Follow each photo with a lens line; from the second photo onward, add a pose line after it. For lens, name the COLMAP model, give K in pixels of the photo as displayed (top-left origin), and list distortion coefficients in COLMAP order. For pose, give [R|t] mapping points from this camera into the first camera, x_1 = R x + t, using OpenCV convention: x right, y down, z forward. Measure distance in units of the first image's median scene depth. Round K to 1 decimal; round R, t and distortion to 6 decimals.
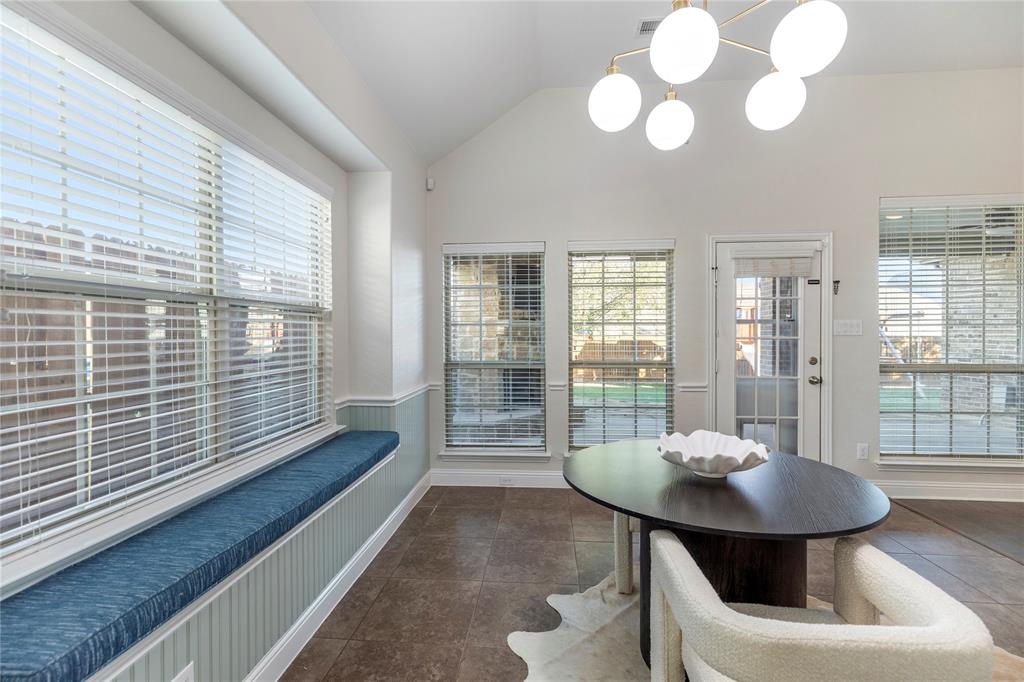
lens RADIAL K [[473.8, 0, 512.0], [0, 473.8, 341.0], [0, 0, 1]] dist [0.000573, -0.000070]
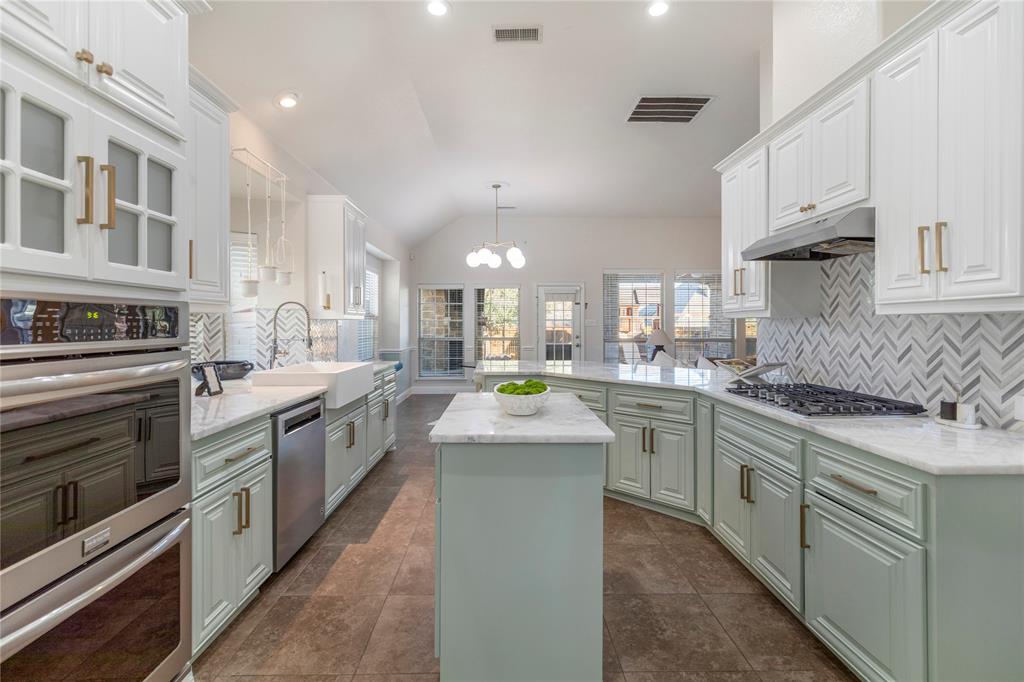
lens RADIAL K [[461.4, 0, 511.2], [0, 461.4, 325.8], [0, 0, 1]] dist [0.000599, -0.000195]
pose [[0.995093, 0.002192, 0.098920, 0.080435], [-0.001167, 0.999945, -0.010413, 0.010631], [-0.098938, 0.010246, 0.995041, -1.254877]]
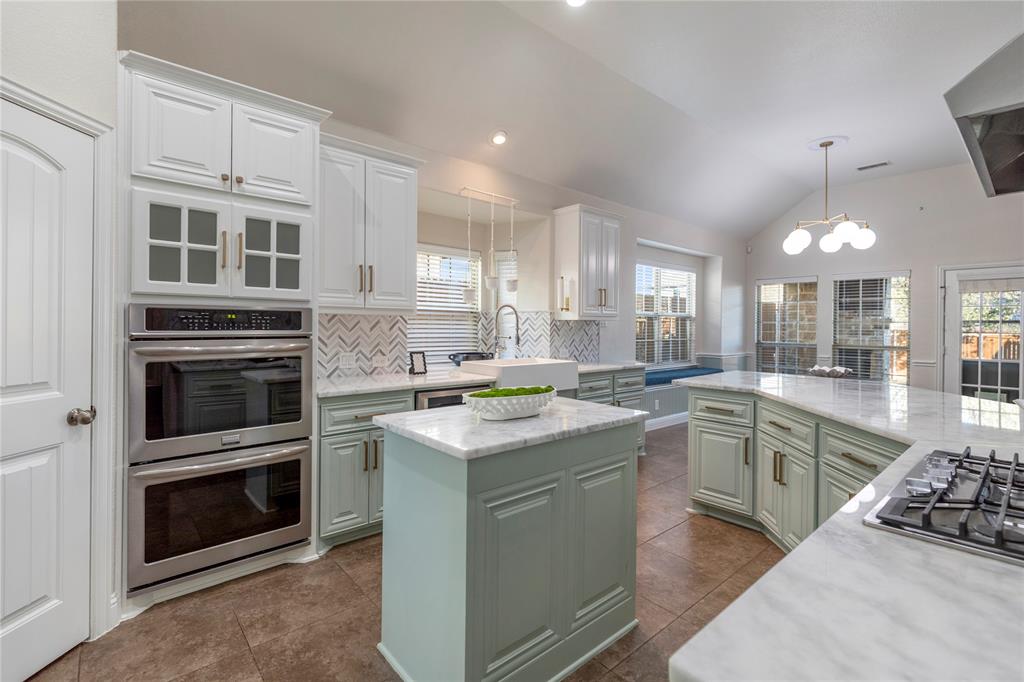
lens RADIAL K [[461.4, 0, 511.2], [0, 461.4, 325.8], [0, 0, 1]] dist [0.000599, -0.000195]
pose [[0.714488, 0.010417, -0.699570, 0.480630], [-0.019542, 0.999796, -0.005071, 0.008344], [0.699374, 0.017294, 0.714546, -1.082235]]
